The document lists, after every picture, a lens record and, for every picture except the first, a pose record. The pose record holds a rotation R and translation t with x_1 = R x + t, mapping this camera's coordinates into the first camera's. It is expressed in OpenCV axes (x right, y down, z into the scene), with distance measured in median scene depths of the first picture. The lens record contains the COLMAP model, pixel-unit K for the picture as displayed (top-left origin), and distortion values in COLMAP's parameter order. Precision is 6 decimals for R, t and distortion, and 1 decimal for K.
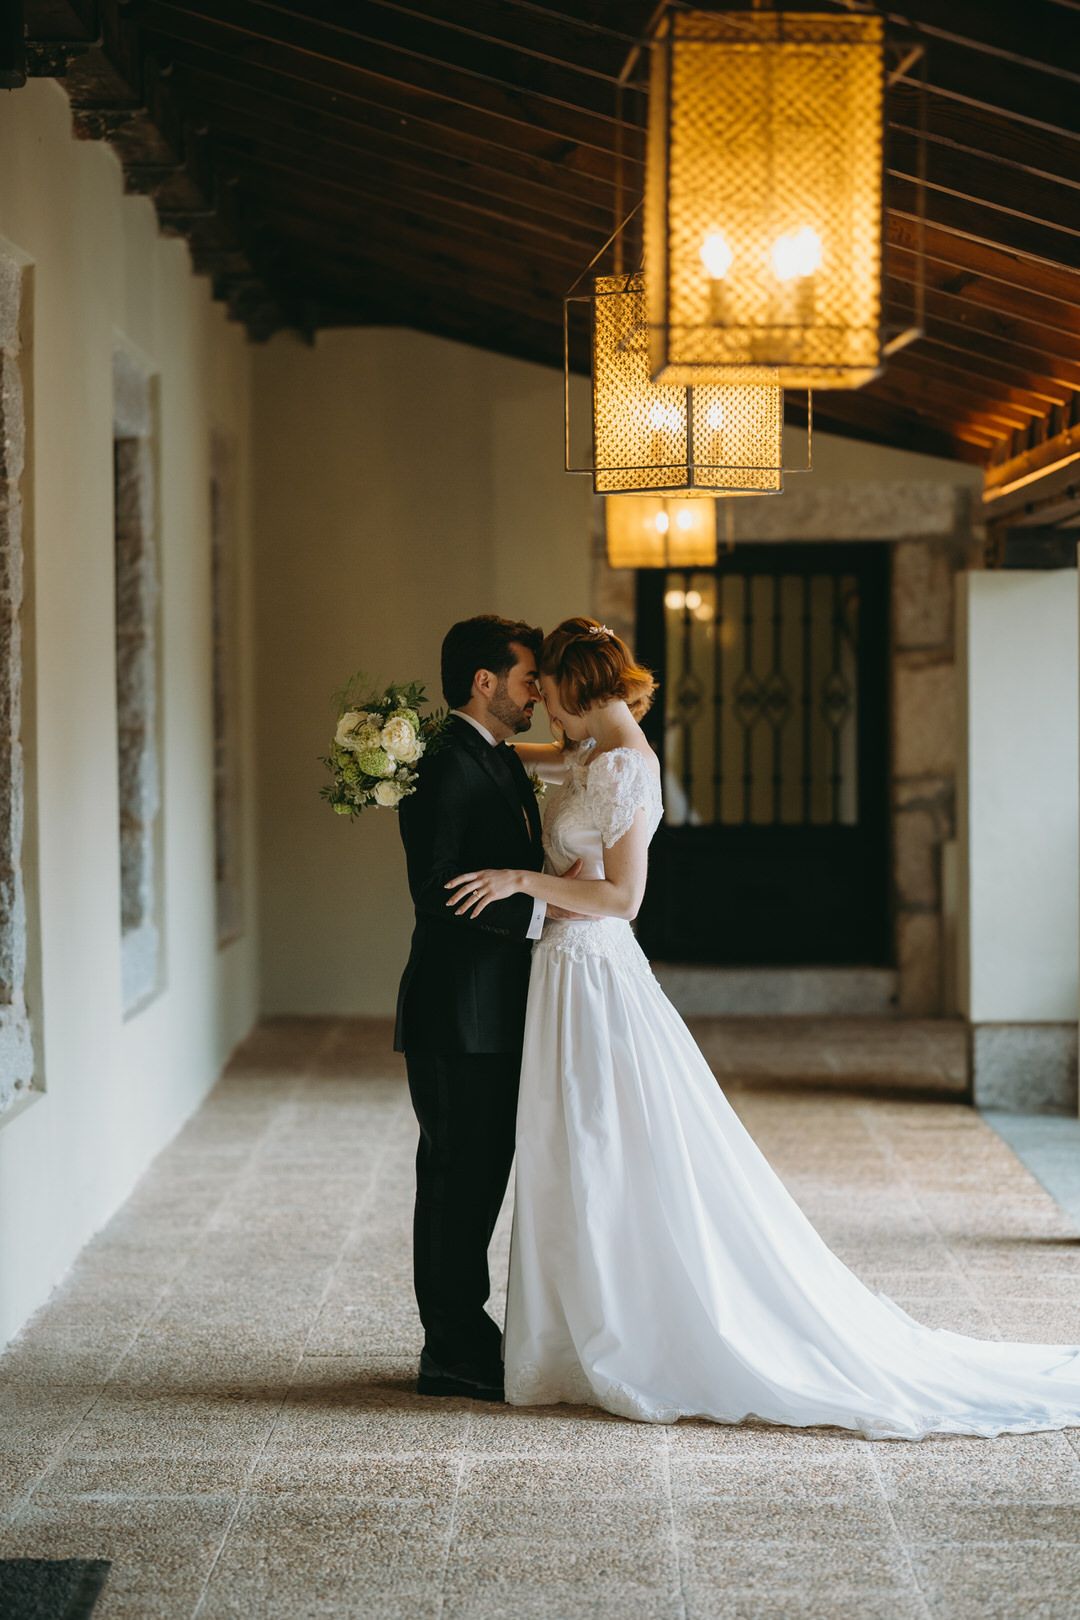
lens RADIAL K [[3944.2, 0, 540.0], [0, 3944.2, 810.0], [0, 0, 1]] dist [-0.017750, 0.169925]
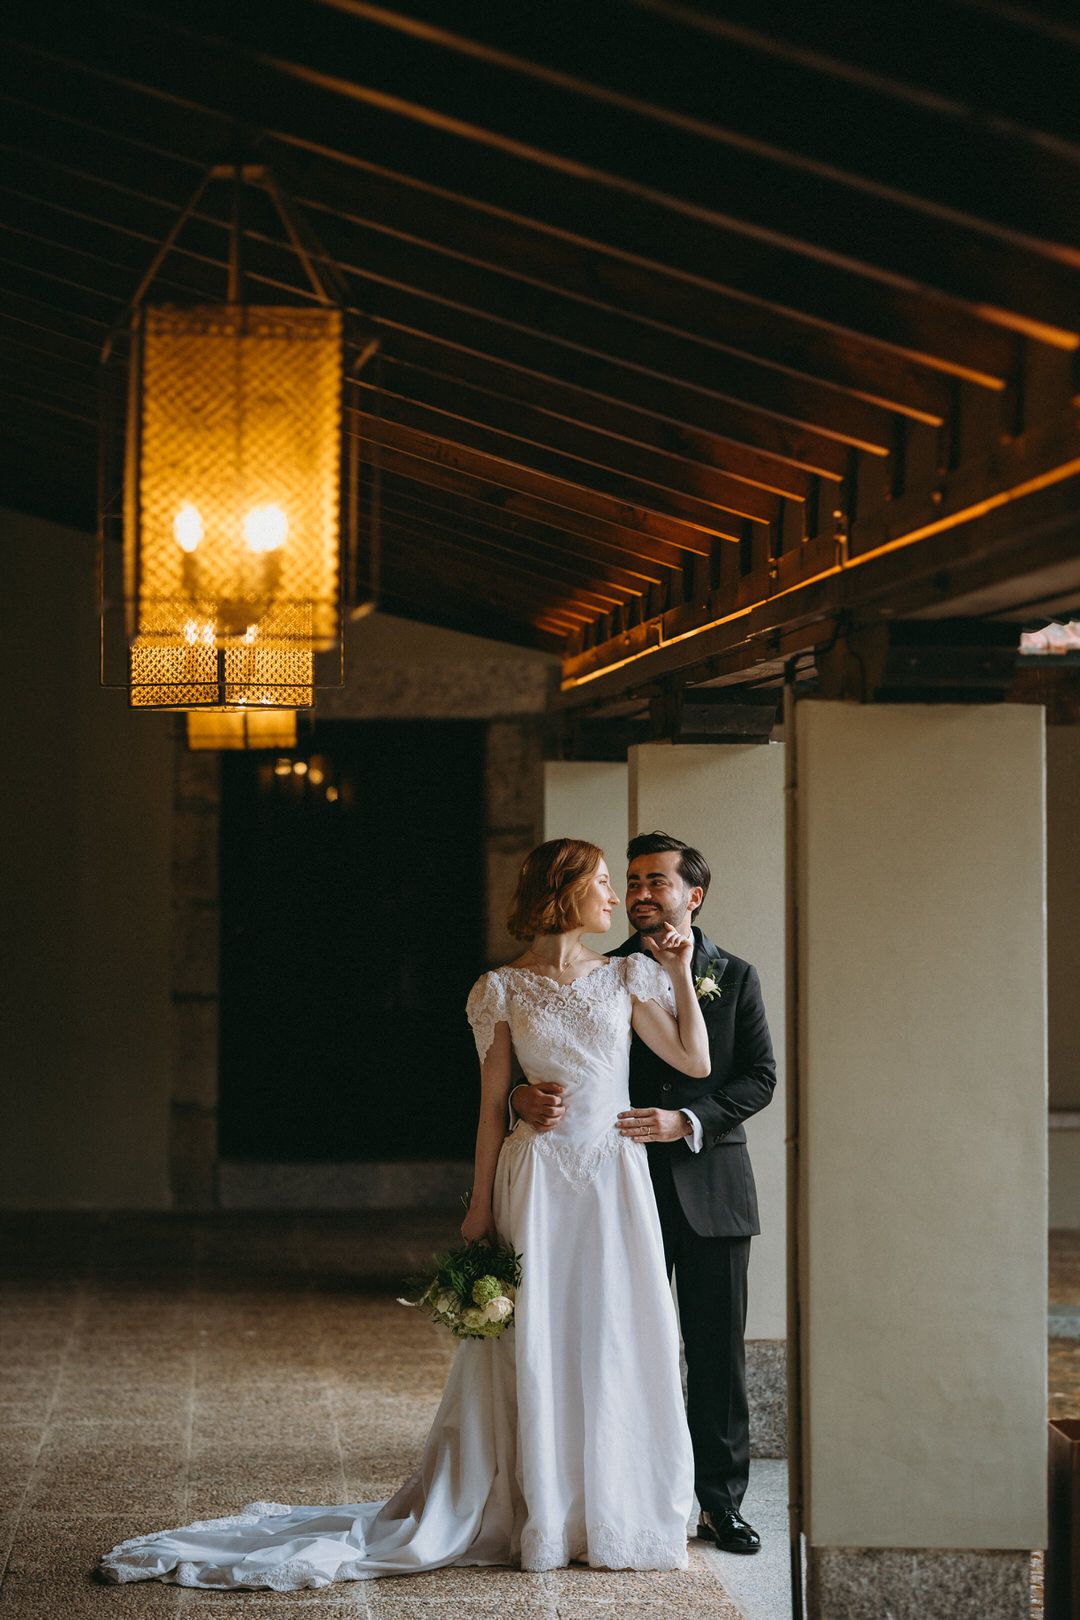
lens RADIAL K [[4155.7, 0, 540.6], [0, 4155.7, 708.0], [0, 0, 1]] dist [0.052837, 0.576881]
pose [[0.995799, 0.007735, 0.091241, 0.018053], [-0.001861, 0.997930, -0.064289, -0.010077], [-0.091549, 0.063850, 0.993751, -0.055893]]
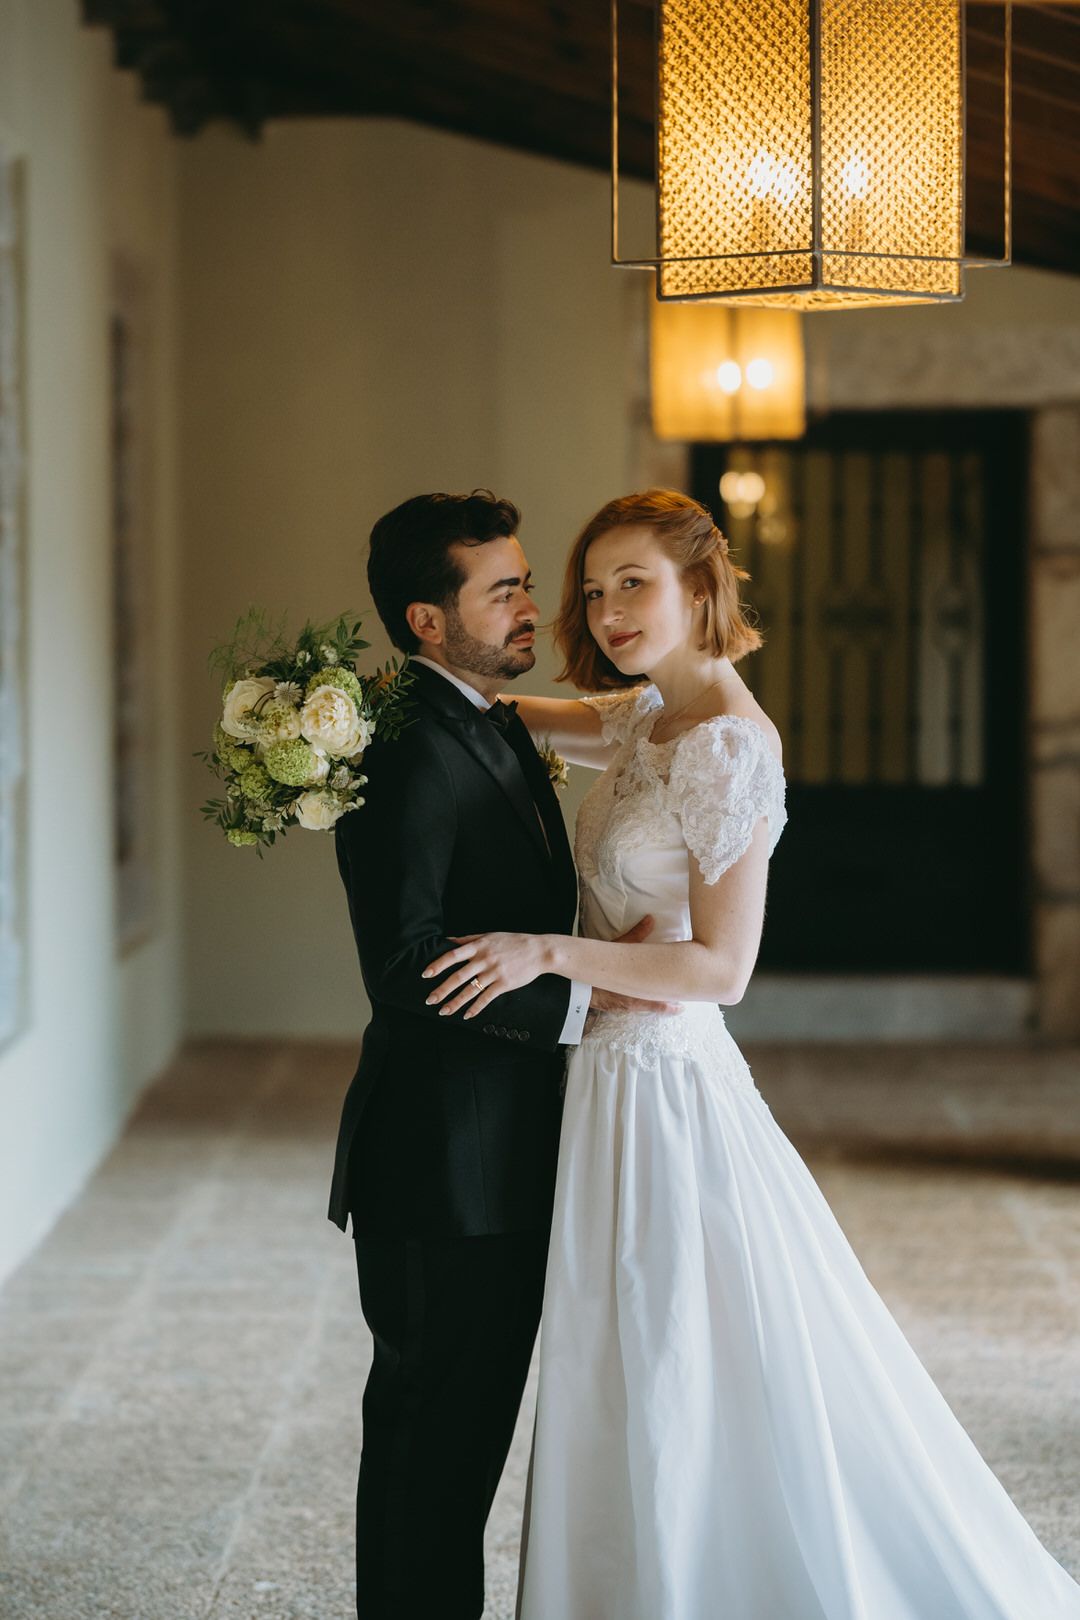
lens RADIAL K [[4690.2, 0, 450.1], [0, 4690.2, 696.0], [0, 0, 1]] dist [-0.046083, 0.978946]
pose [[0.999742, 0.005185, -0.022113, -0.001965], [-0.005391, 0.999943, -0.009257, -0.009123], [0.022063, 0.009374, 0.999713, 0.218925]]
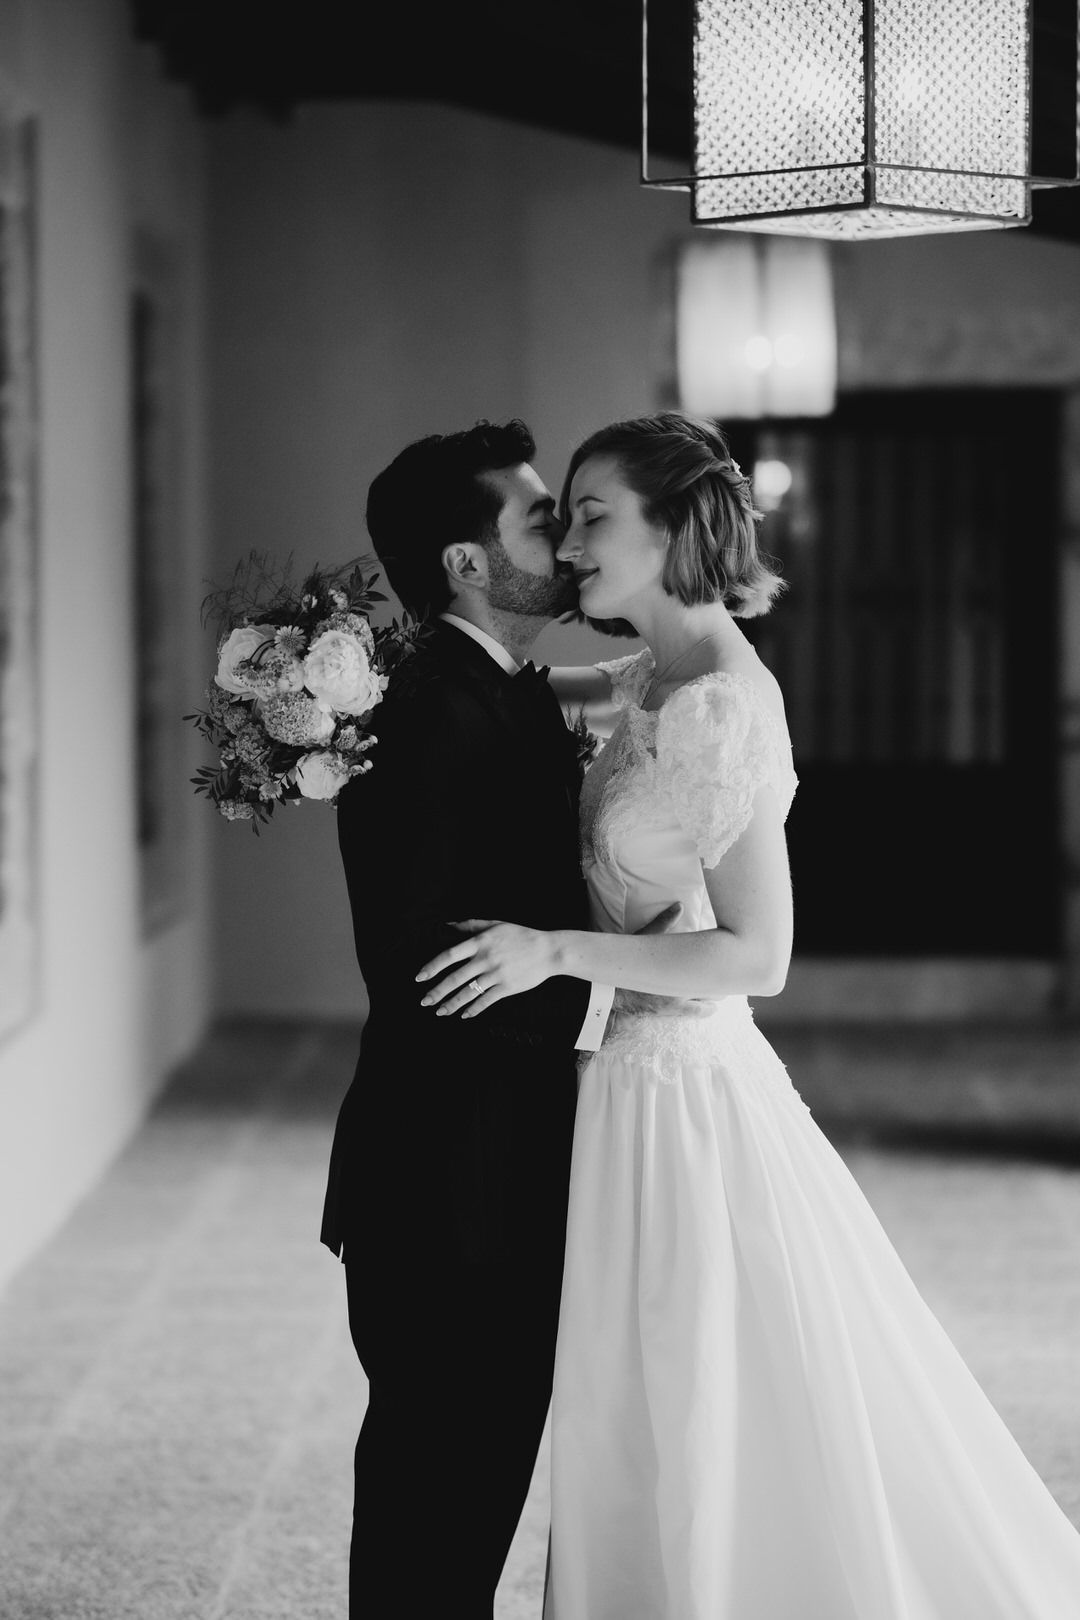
lens RADIAL K [[4441.5, 0, 538.5], [0, 4441.5, 771.0], [0, 0, 1]] dist [-0.004791, 0.226789]
pose [[0.999932, 0.005681, -0.010180, -0.001016], [-0.005575, 0.999929, 0.010490, -0.007555], [0.010239, -0.010433, 0.999893, 0.307063]]
